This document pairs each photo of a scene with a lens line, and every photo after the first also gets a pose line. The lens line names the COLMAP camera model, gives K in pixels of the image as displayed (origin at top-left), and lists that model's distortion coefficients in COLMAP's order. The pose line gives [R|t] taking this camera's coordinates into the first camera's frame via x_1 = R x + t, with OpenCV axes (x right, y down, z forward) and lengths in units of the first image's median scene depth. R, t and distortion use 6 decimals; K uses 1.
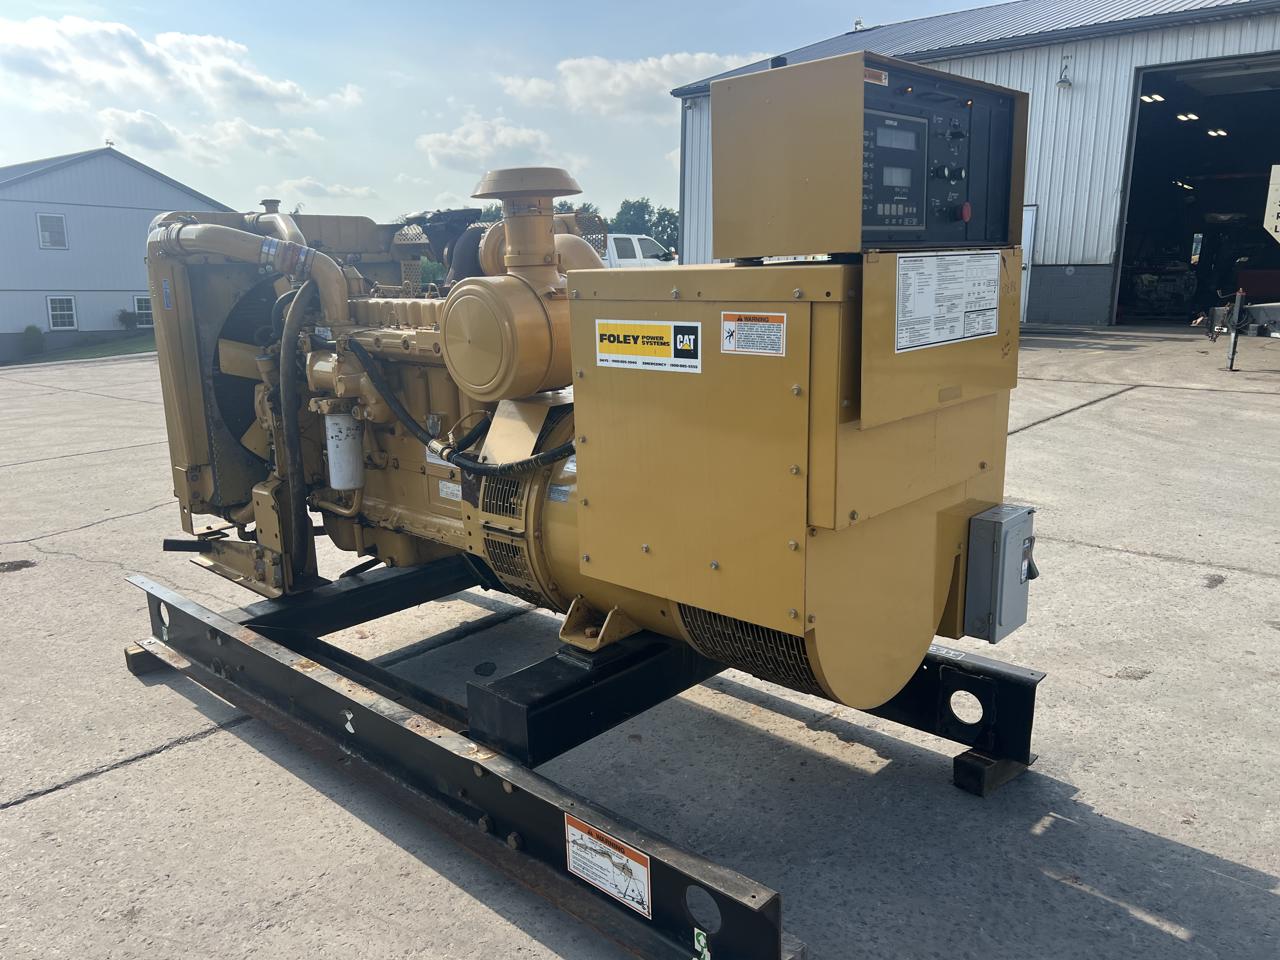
lens RADIAL K [[963.3, 0, 627.2], [0, 963.3, 488.5], [0, 0, 1]] dist [0.063157, -0.076723]
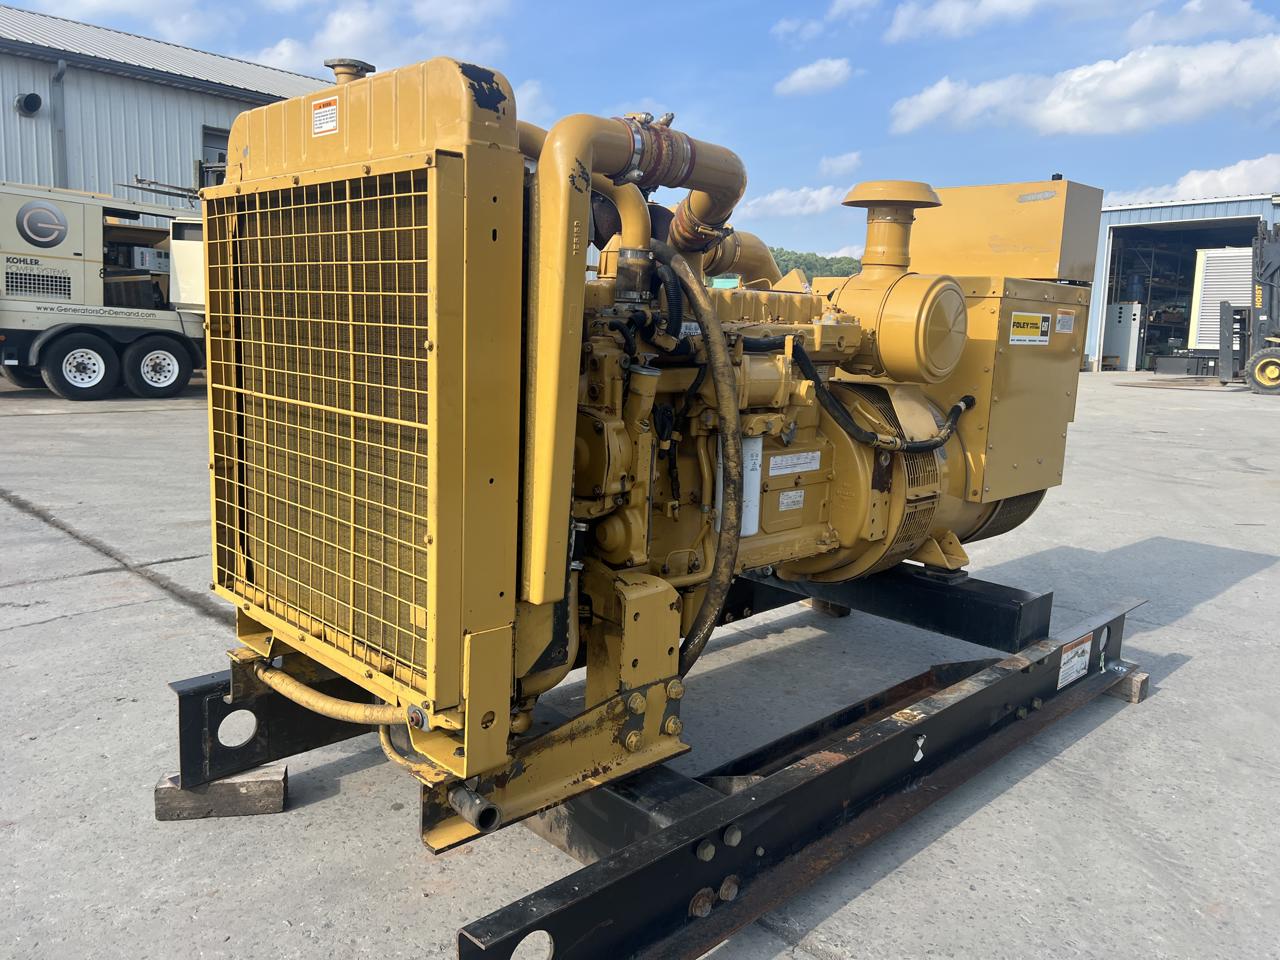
lens RADIAL K [[963.3, 0, 634.9], [0, 963.3, 475.0], [0, 0, 1]] dist [0.063157, -0.076723]
pose [[0.031232, -0.138058, 0.989932, -1.508088], [0.186109, 0.973898, 0.129950, -0.231284], [-0.982033, 0.180176, 0.056111, 1.512441]]
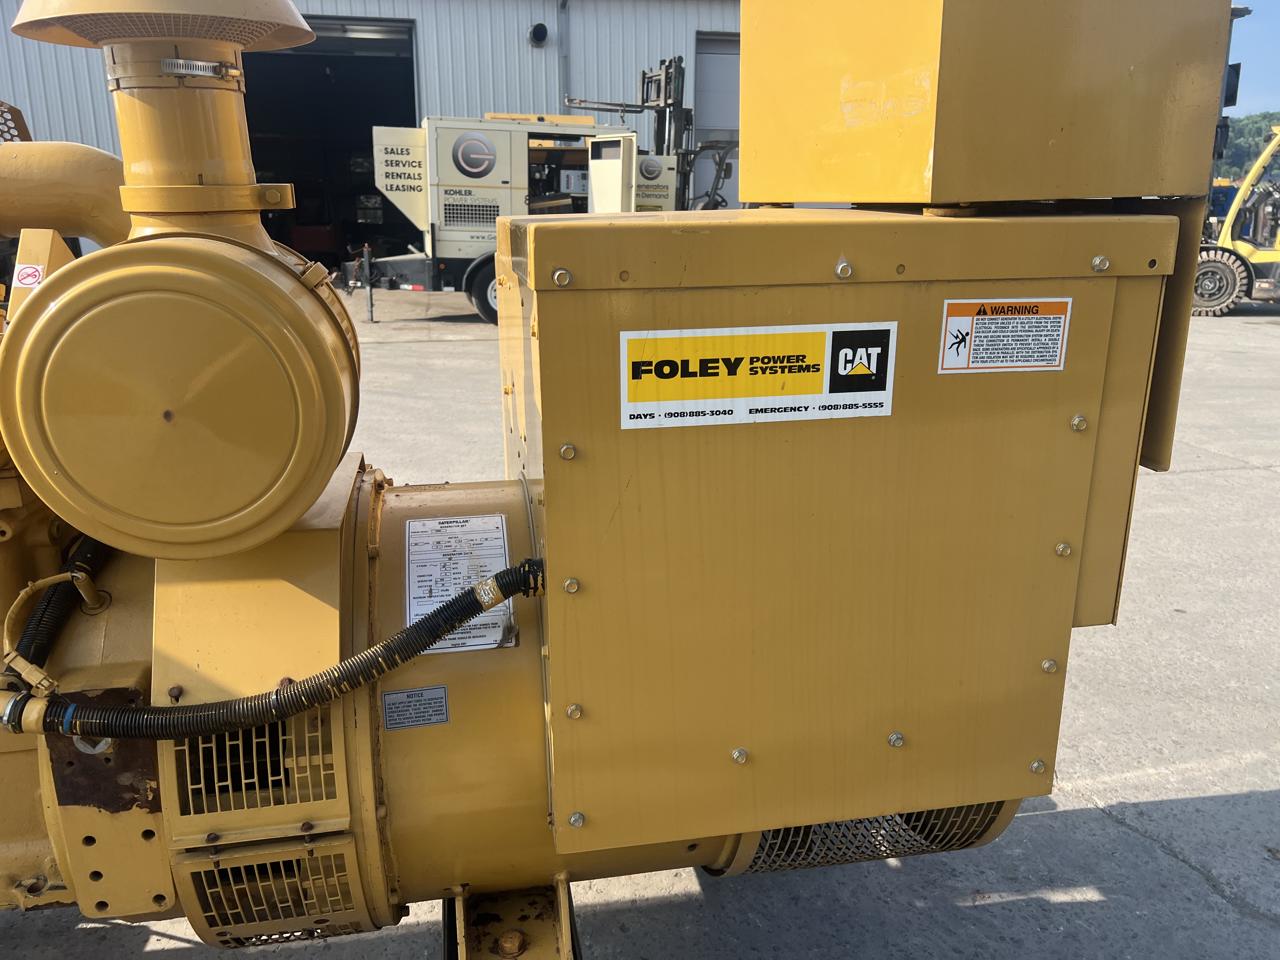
lens RADIAL K [[963.3, 0, 626.7], [0, 963.3, 491.7], [0, 0, 1]] dist [0.063157, -0.076723]
pose [[0.599790, -0.212404, 0.771451, -0.399172], [0.177152, 0.975448, 0.130837, -0.160511], [-0.780301, 0.058190, 0.622692, 0.717606]]
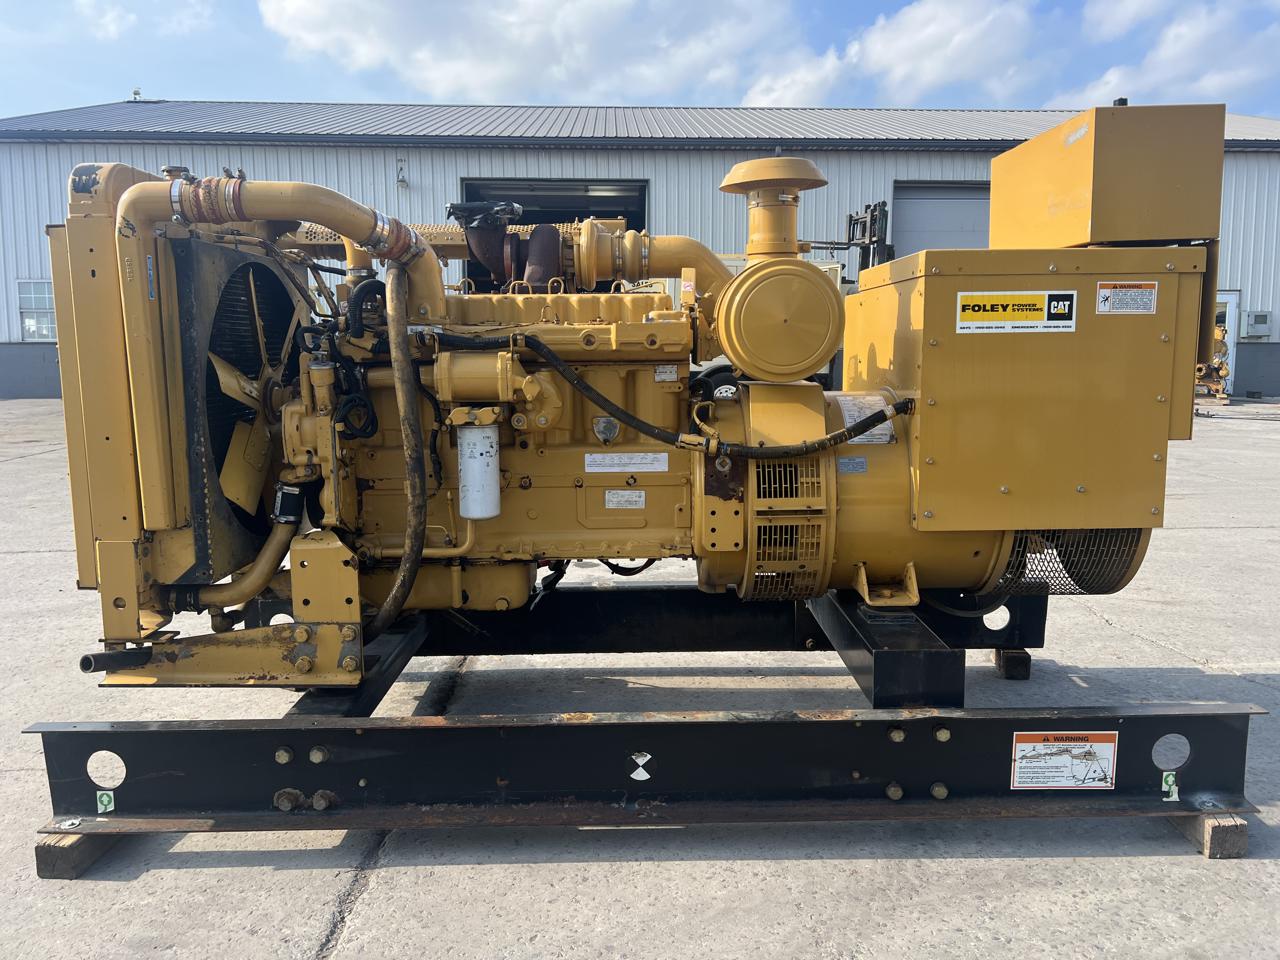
lens RADIAL K [[963.3, 0, 646.1], [0, 963.3, 484.0], [0, 0, 1]] dist [0.063157, -0.076723]
pose [[0.722484, -0.084962, 0.686148, -1.099063], [0.150848, 0.987883, -0.036511, 0.033659], [-0.674731, 0.129883, 0.726545, 0.447623]]
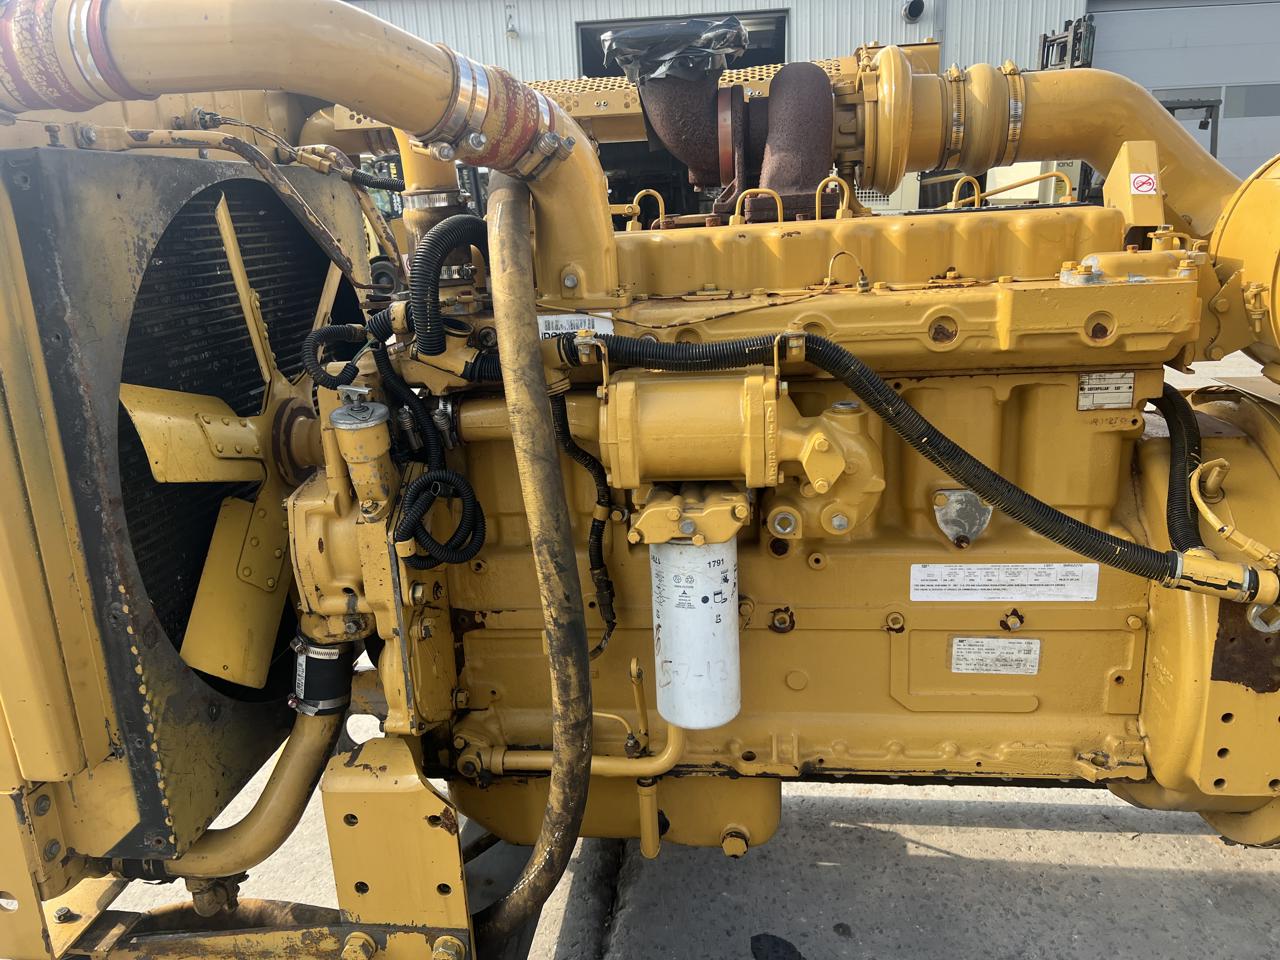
lens RADIAL K [[963.3, 0, 636.6], [0, 963.3, 479.2], [0, 0, 1]] dist [0.063157, -0.076723]
pose [[0.804268, -0.182789, 0.565456, -0.755277], [0.168934, 0.982588, 0.077349, -0.189159], [-0.569749, 0.033315, 0.821143, 1.013488]]
